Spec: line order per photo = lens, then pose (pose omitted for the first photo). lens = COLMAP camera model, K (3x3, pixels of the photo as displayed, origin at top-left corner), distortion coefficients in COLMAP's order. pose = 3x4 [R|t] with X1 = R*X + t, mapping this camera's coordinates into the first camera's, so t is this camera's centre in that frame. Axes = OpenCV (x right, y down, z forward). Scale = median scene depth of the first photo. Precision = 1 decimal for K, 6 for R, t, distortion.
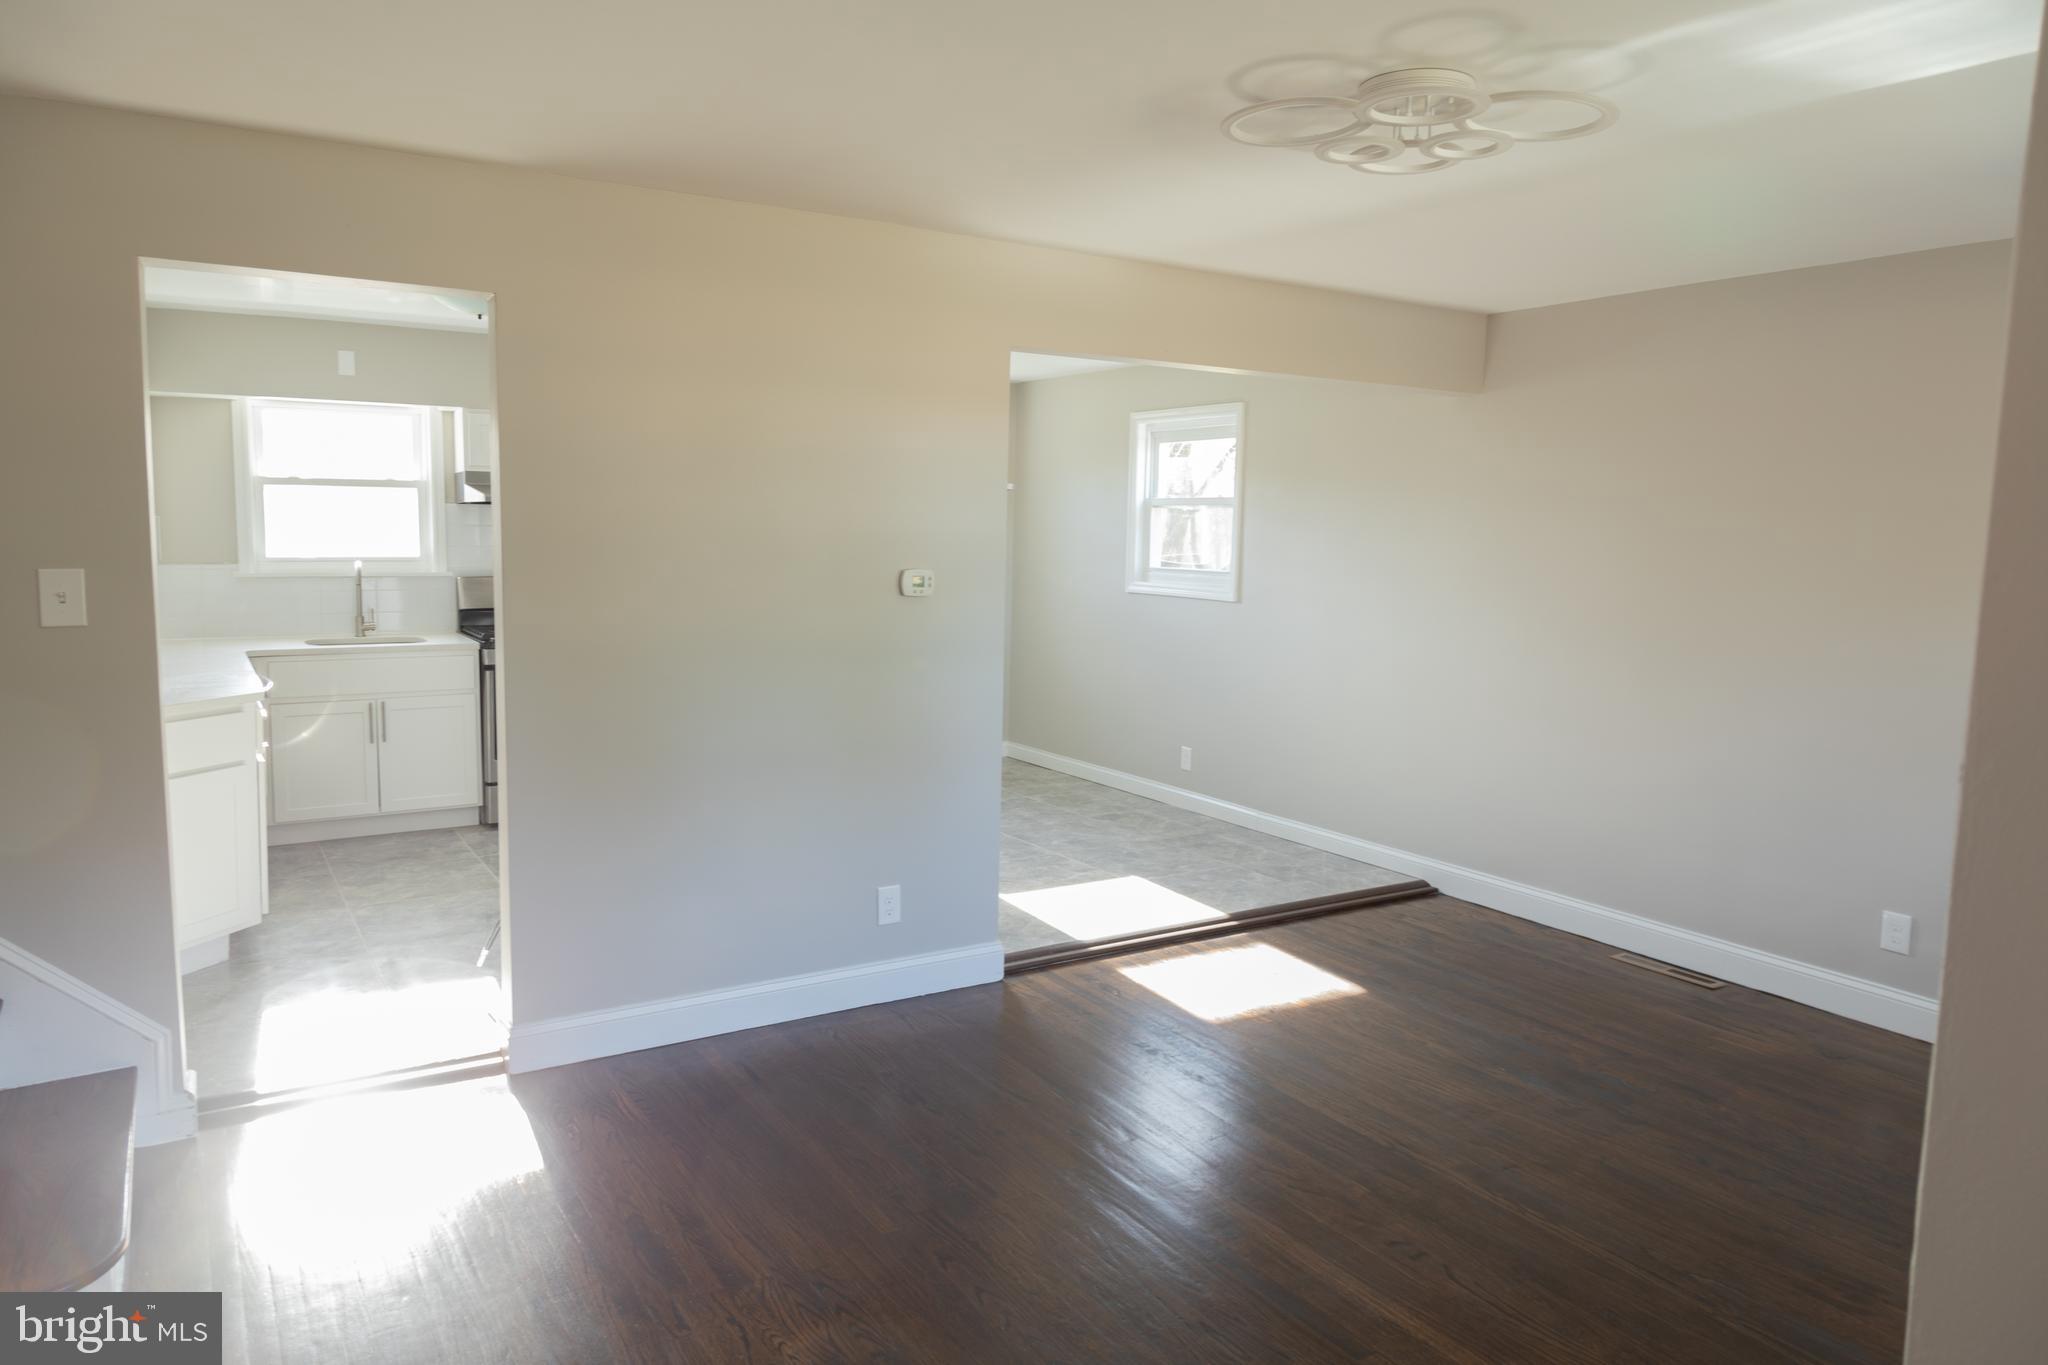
lens RADIAL K [[1362.4, 0, 1024.0], [0, 1362.4, 682.5], [0, 0, 1]] dist [-0.001643, -0.000189]
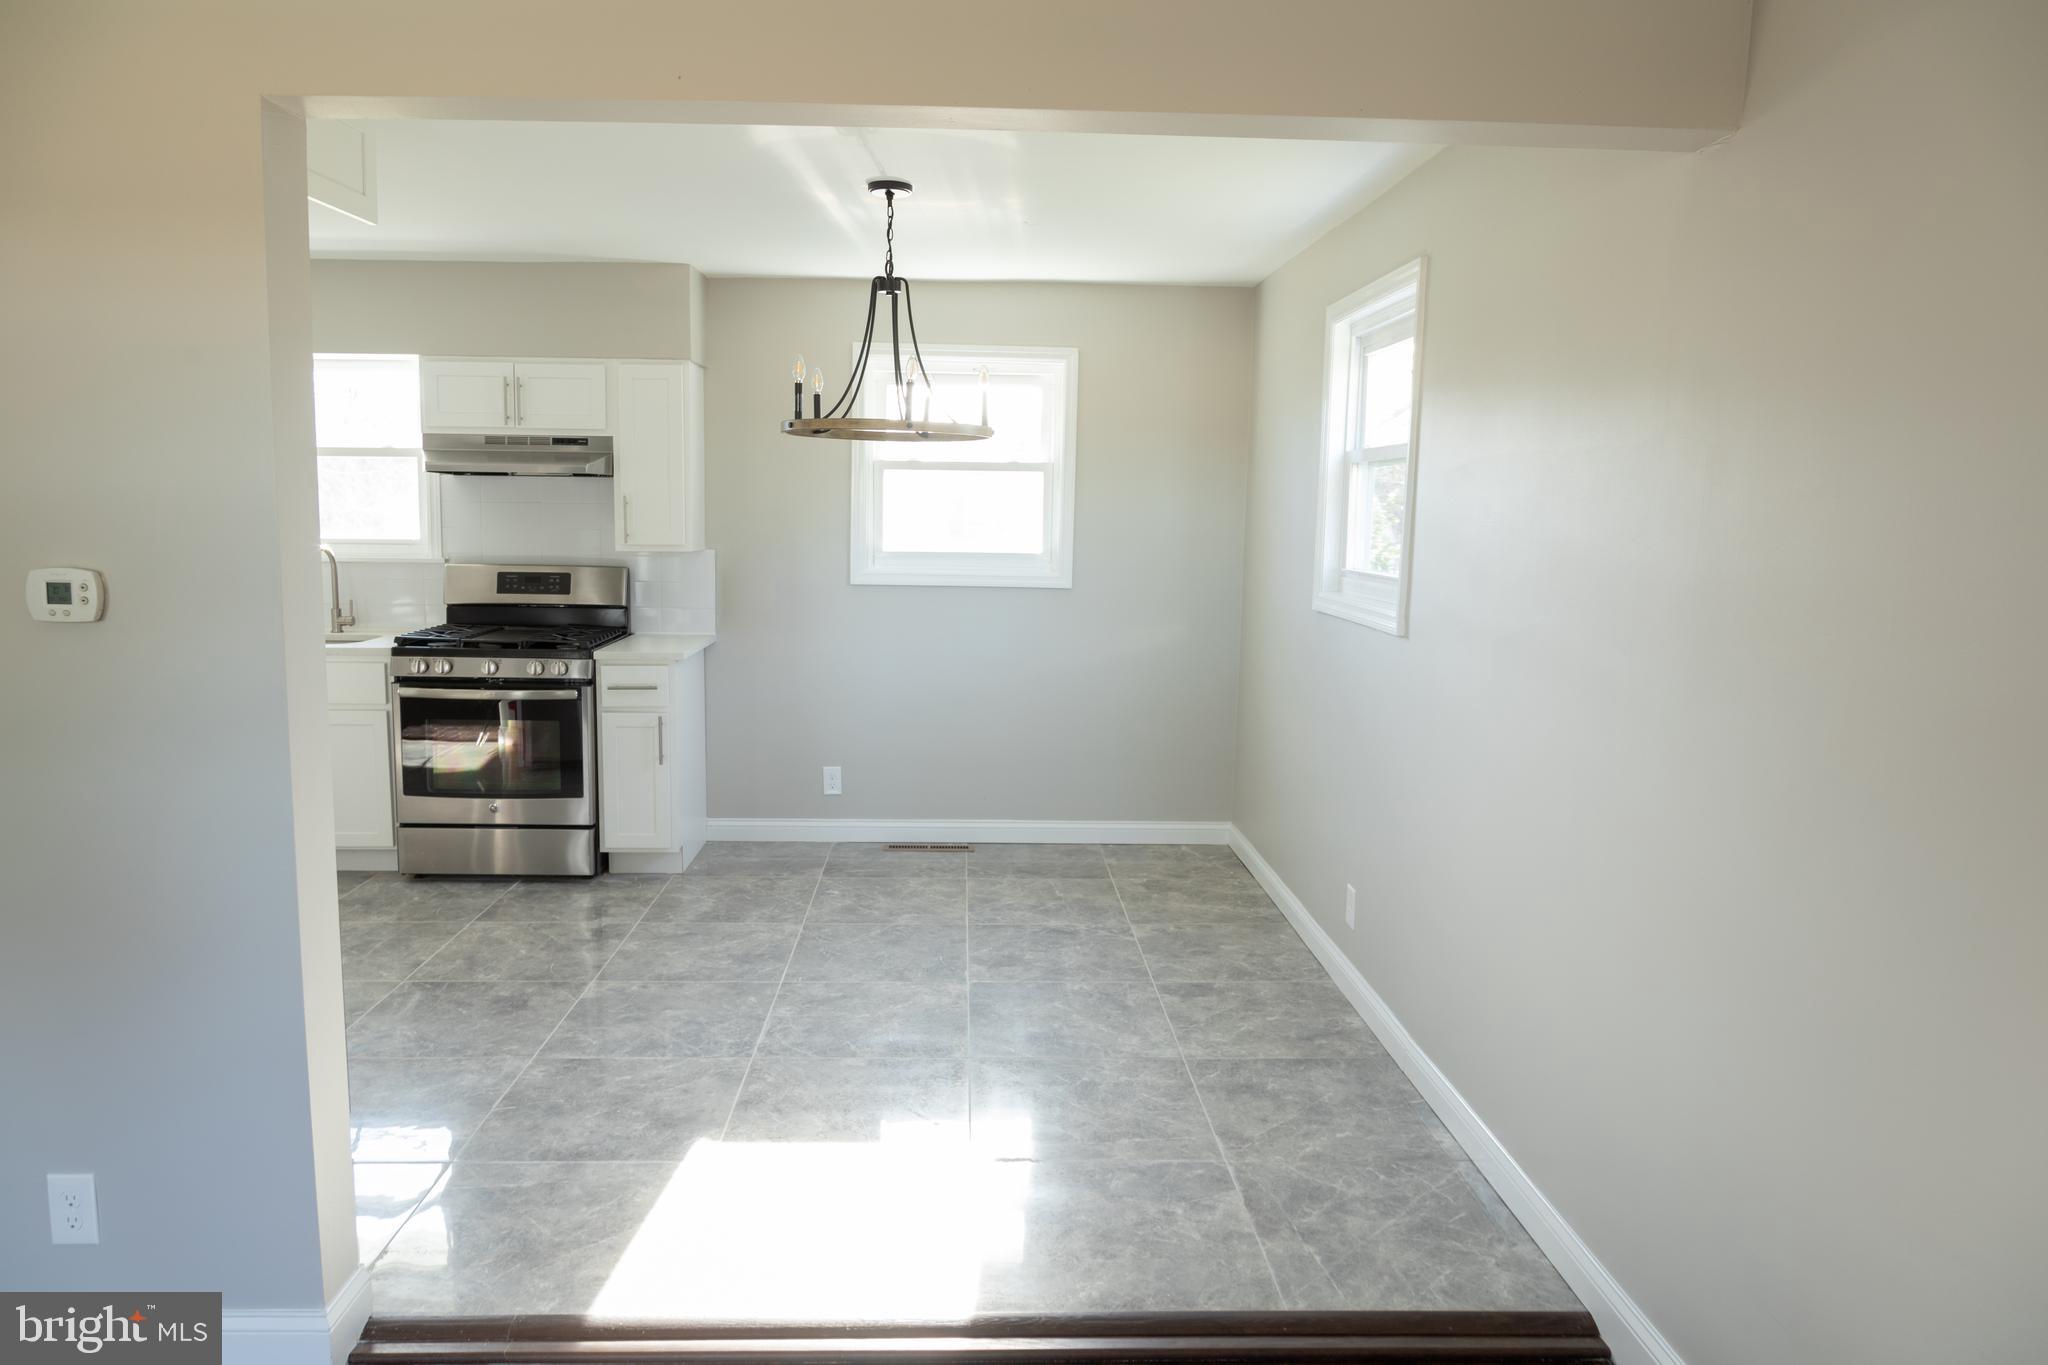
lens RADIAL K [[1353.6, 0, 1016.0], [0, 1353.6, 662.7], [0, 0, 1]] dist [-0.016931, -0.002507]
pose [[0.865158, 0.053648, -0.498622, 0.317697], [-0.056270, 0.998368, 0.009783, -0.049250], [0.498333, 0.019593, 0.866764, 0.508442]]
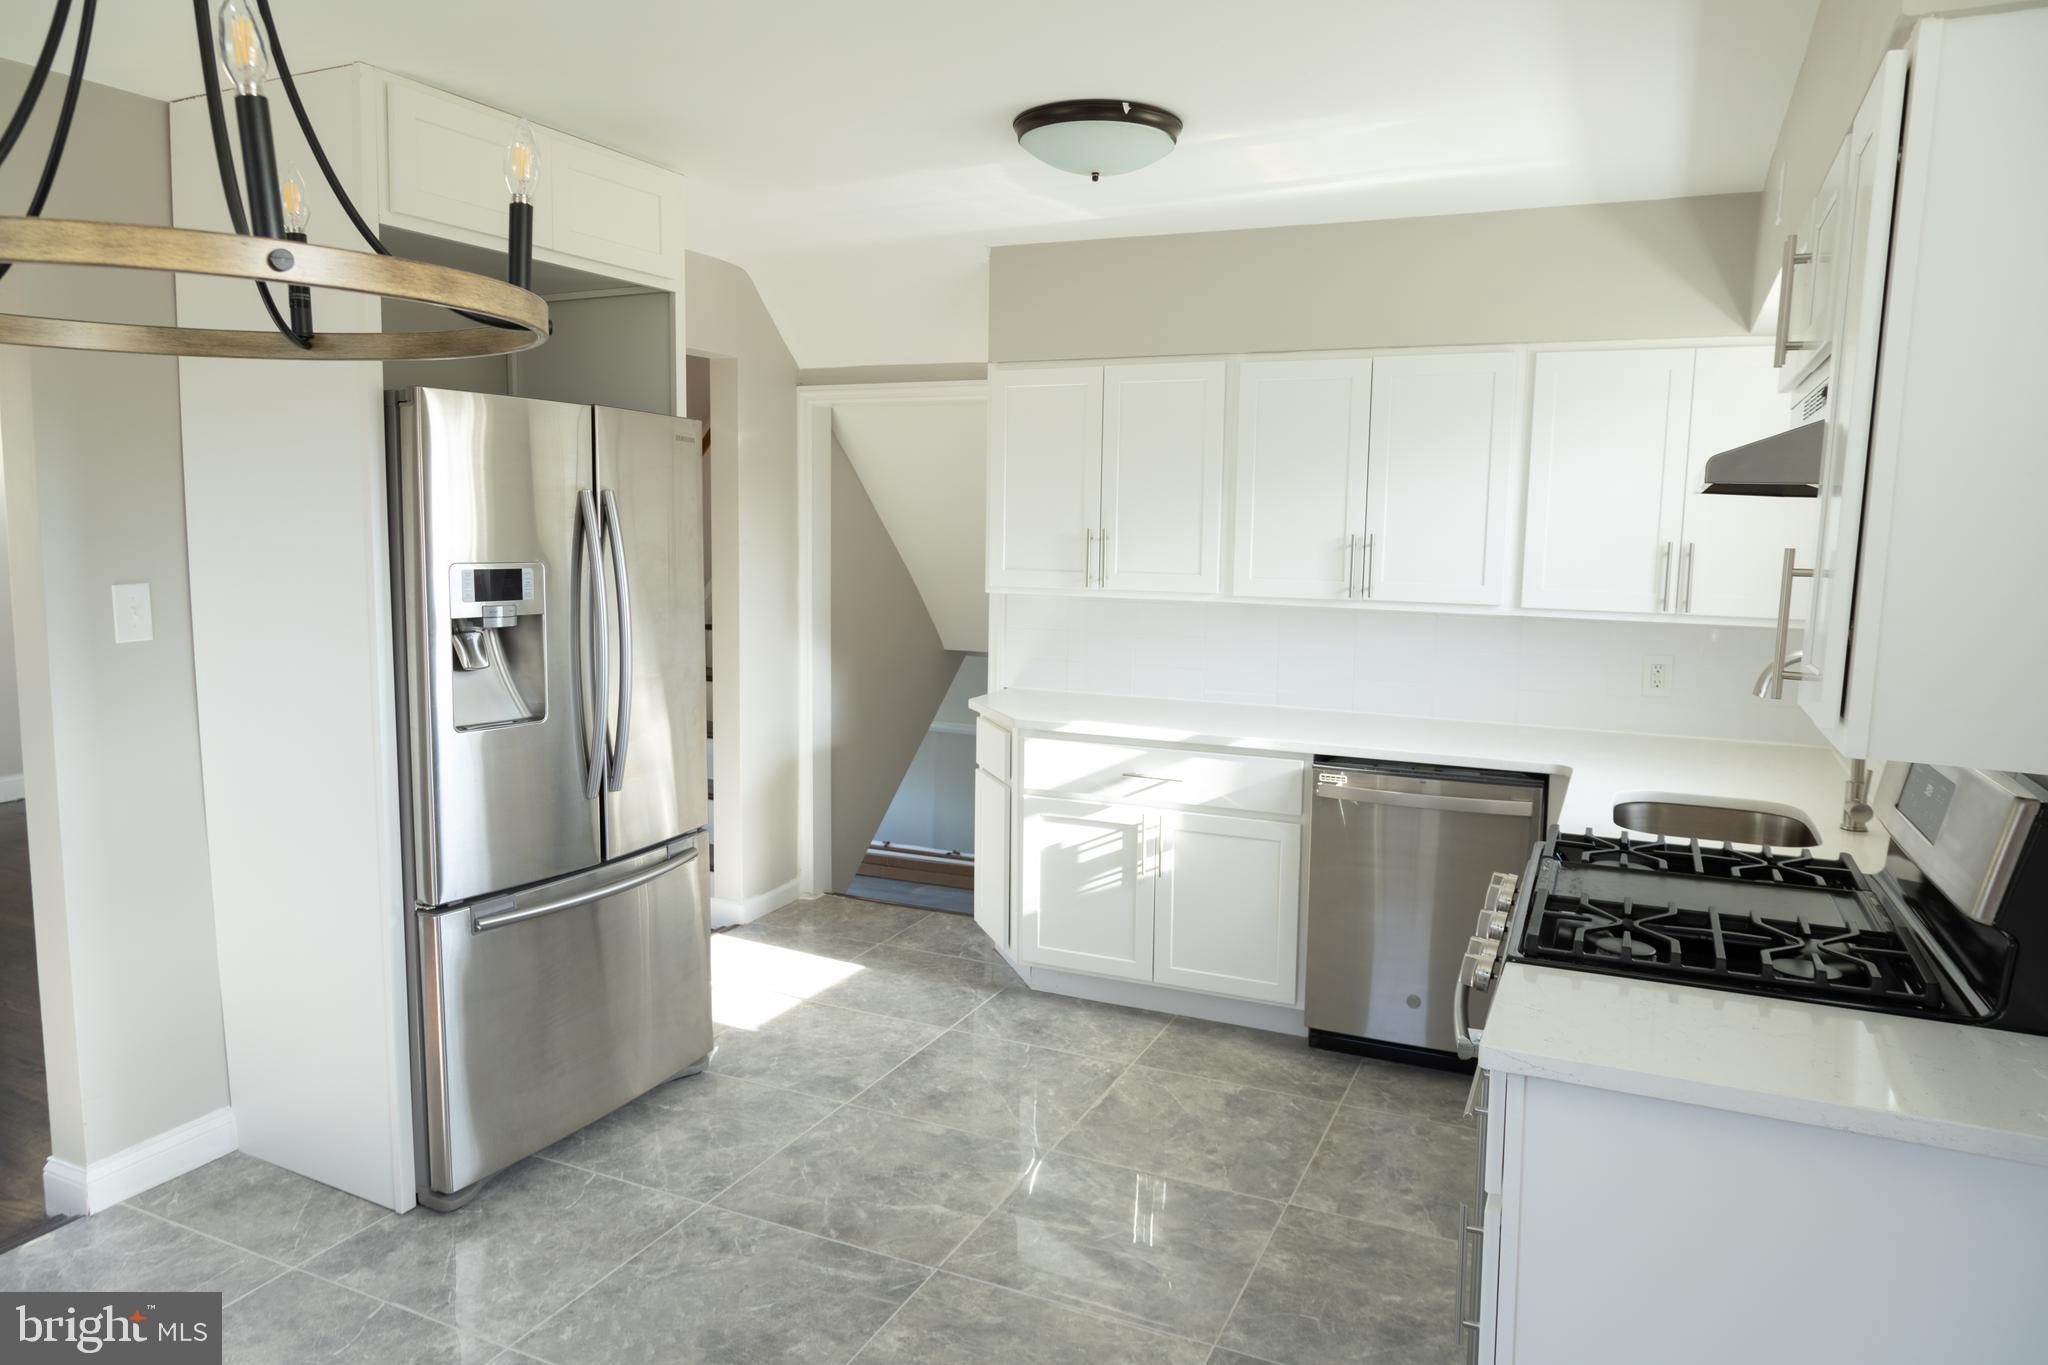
lens RADIAL K [[1332.9, 0, 1007.2], [0, 1332.9, 671.4], [0, 0, 1]] dist [0.006880, 0.000576]
pose [[-0.834706, 0.030303, -0.549862, -0.049291], [-0.096593, 0.974949, 0.200360, -0.146748], [0.542159, 0.220354, -0.810868, 1.251625]]
